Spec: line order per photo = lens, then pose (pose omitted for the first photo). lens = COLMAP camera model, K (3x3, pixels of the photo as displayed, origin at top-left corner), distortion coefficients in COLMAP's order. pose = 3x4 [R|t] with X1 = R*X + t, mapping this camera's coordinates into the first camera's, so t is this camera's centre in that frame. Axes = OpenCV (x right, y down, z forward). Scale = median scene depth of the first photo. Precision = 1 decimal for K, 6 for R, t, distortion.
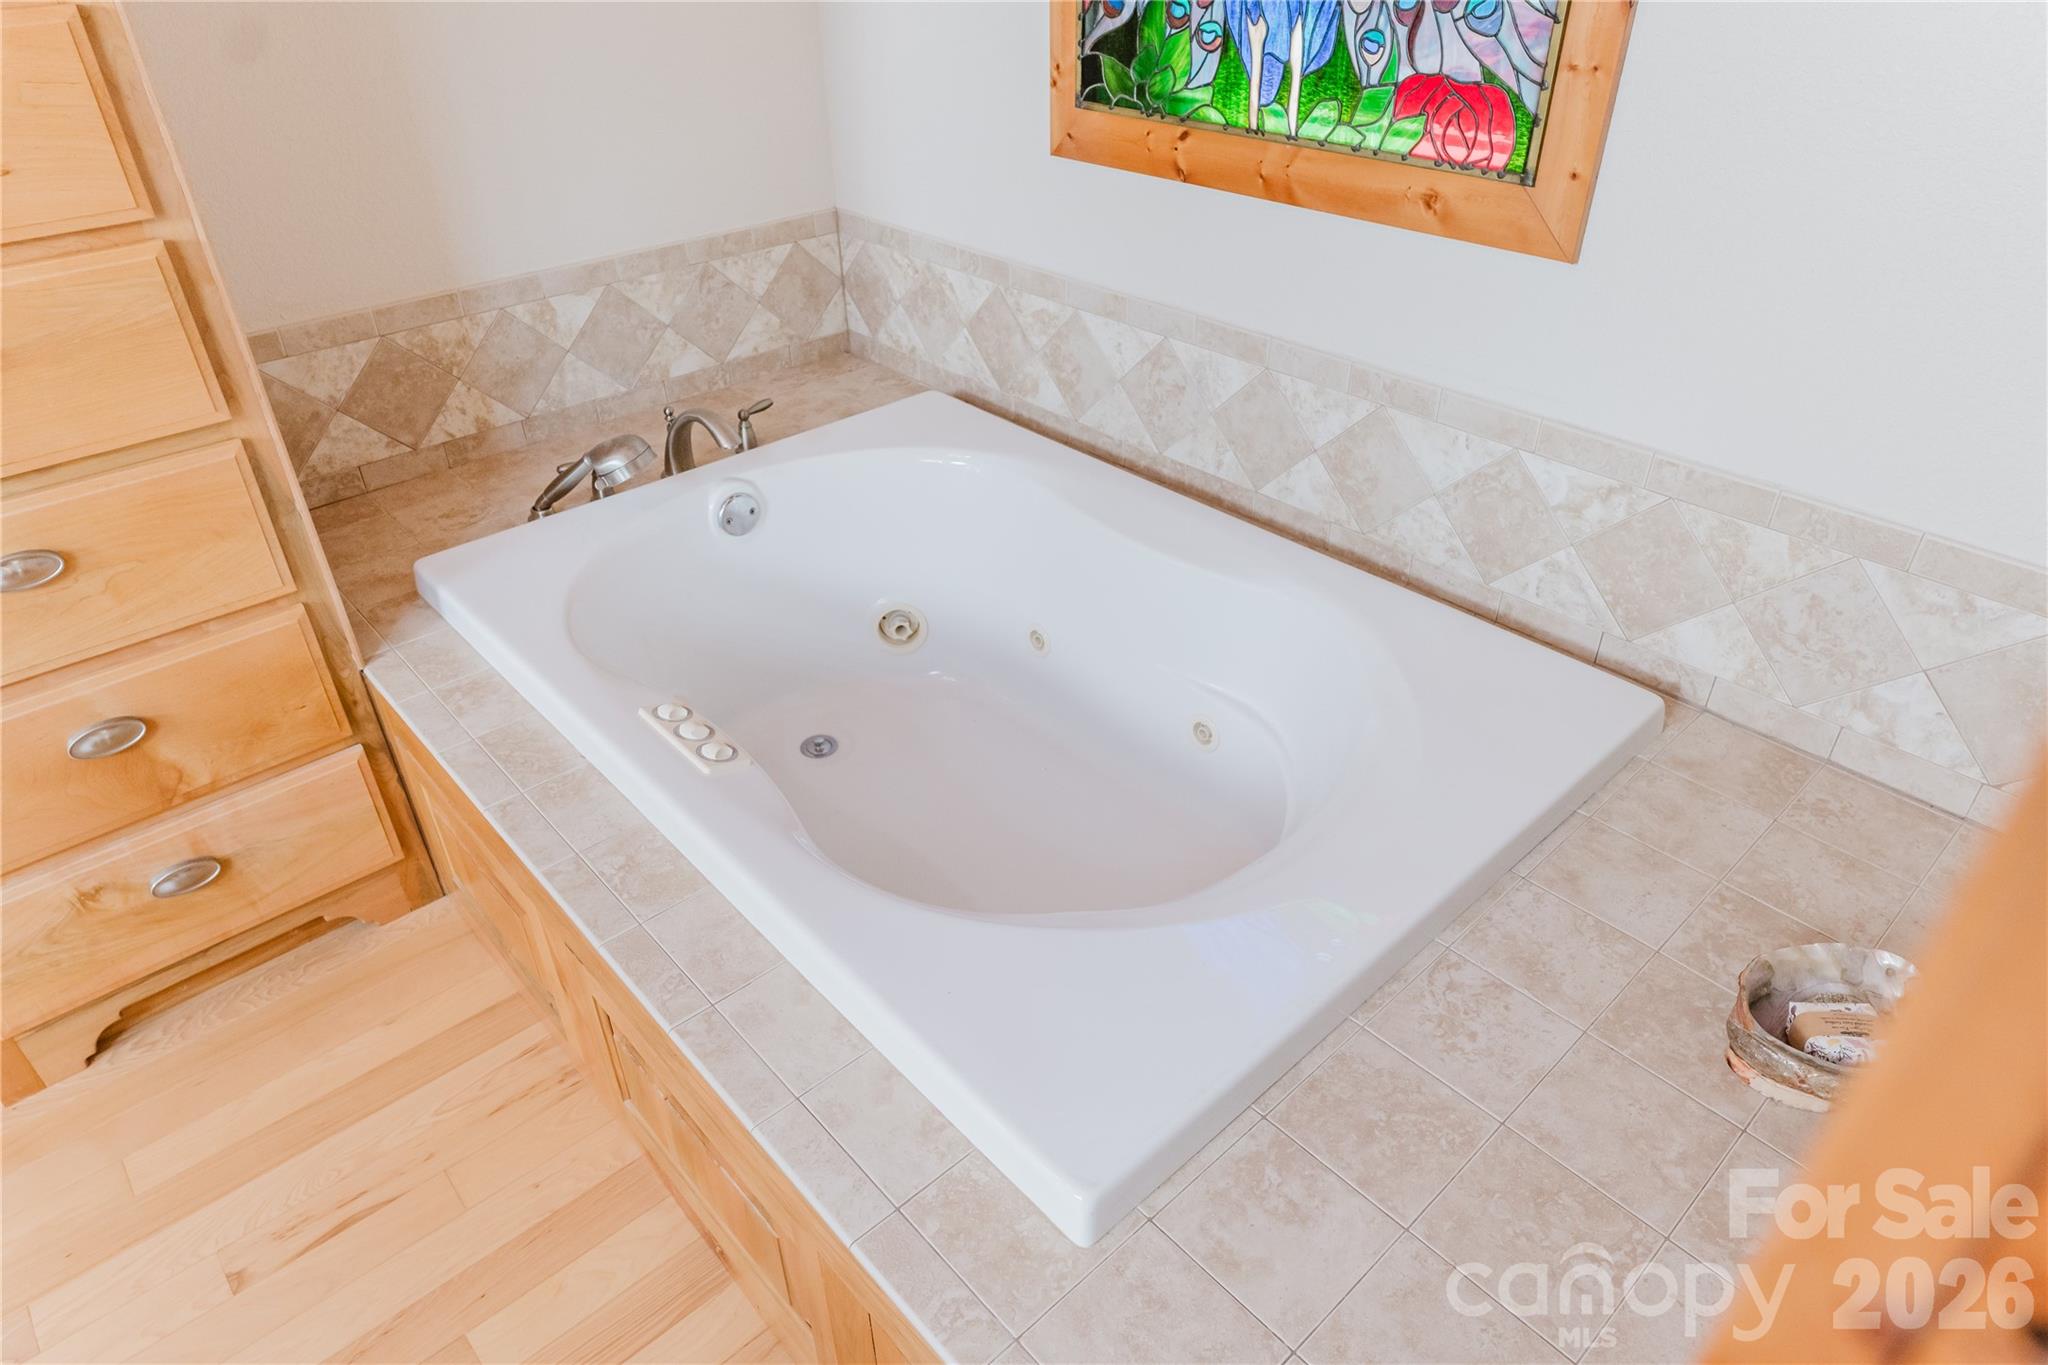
lens RADIAL K [[1231.8, 0, 1030.9], [0, 1231.8, 691.5], [0, 0, 1]] dist [-0.043404, -0.003245]
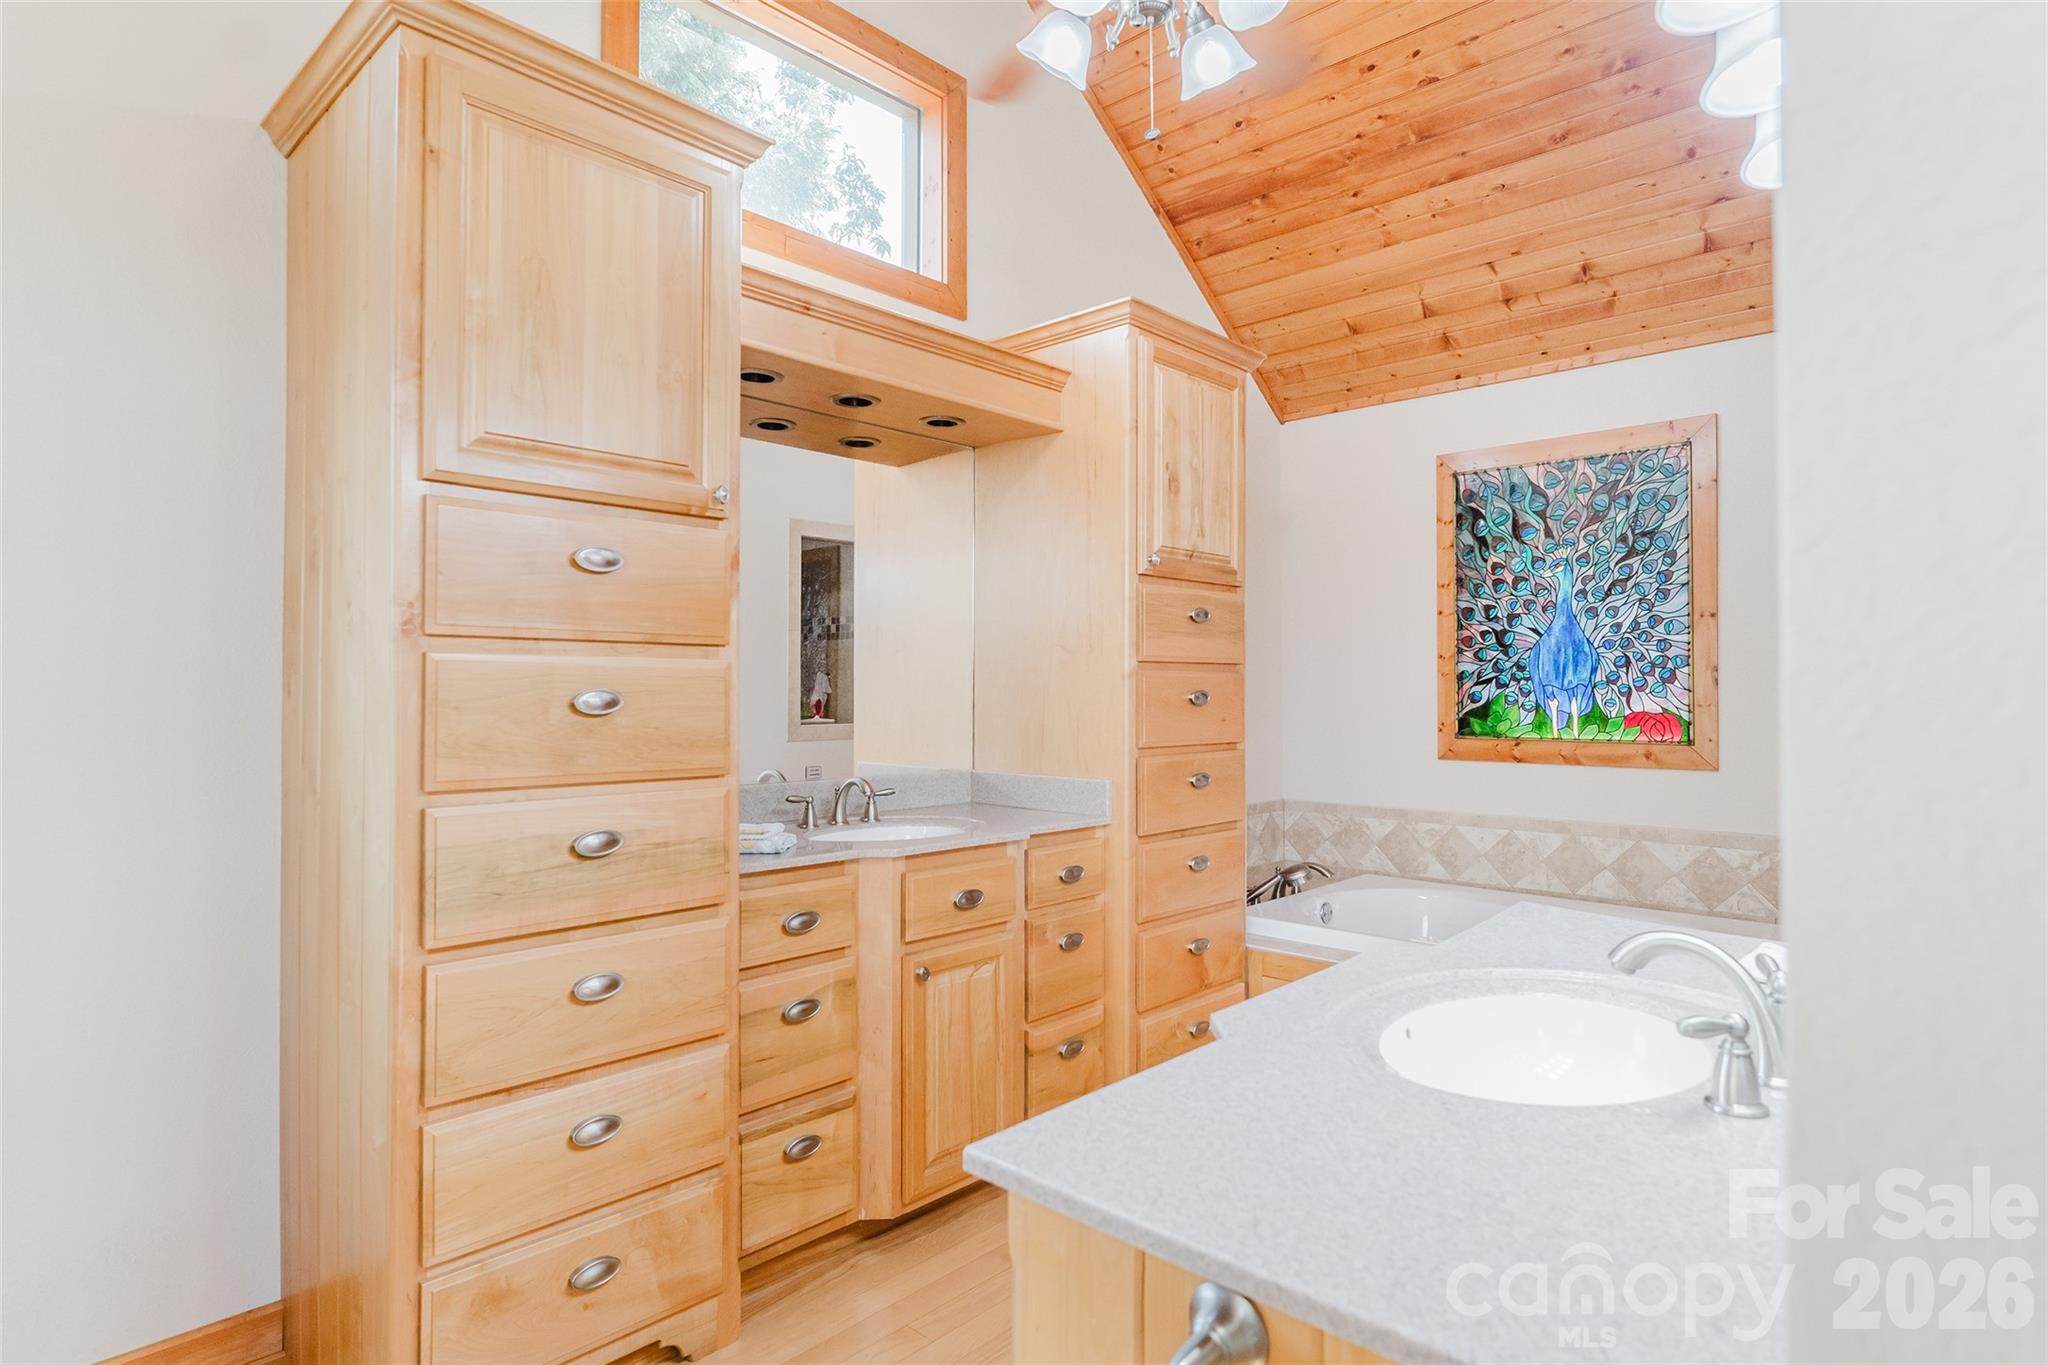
lens RADIAL K [[1070.5, 0, 1036.2], [0, 1070.5, 674.0], [0, 0, 1]] dist [-0.005962, -0.000576]
pose [[0.998327, 0.004109, 0.057672, -1.012852], [0.029507, 0.821596, -0.569306, 0.653243], [-0.049723, 0.570055, 0.820100, -0.833461]]
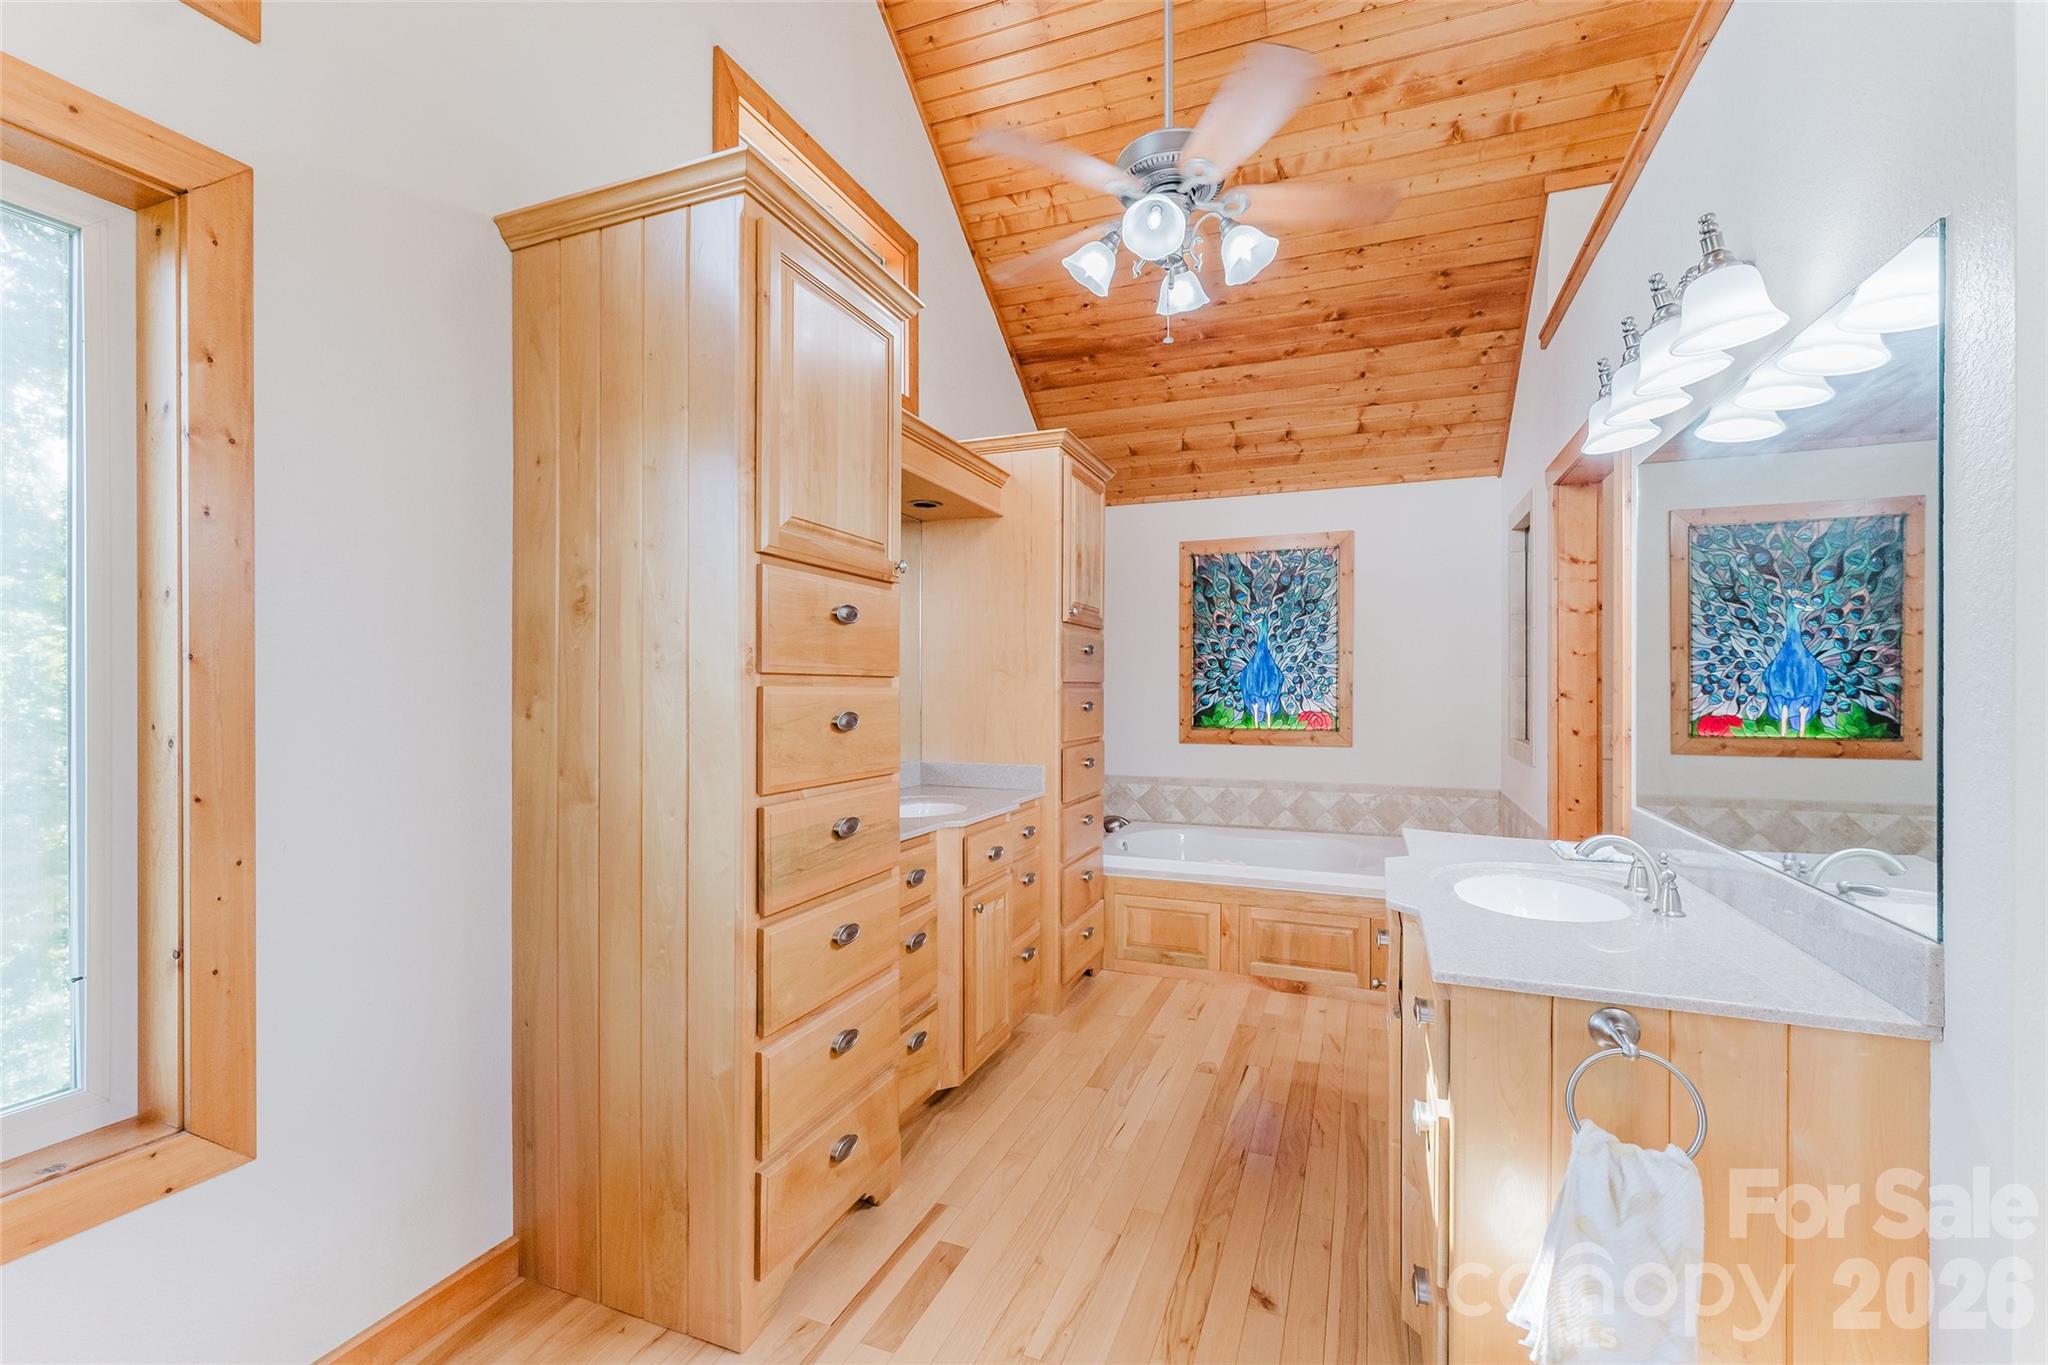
lens RADIAL K [[833.0, 0, 1019.2], [0, 833.0, 689.4], [0, 0, 1]] dist [0.001047, -0.000292]
pose [[0.913426, 0.001714, 0.407002, -1.618245], [0.225359, 0.830579, -0.509266, 0.637332], [-0.338920, 0.556898, 0.758286, -0.862660]]
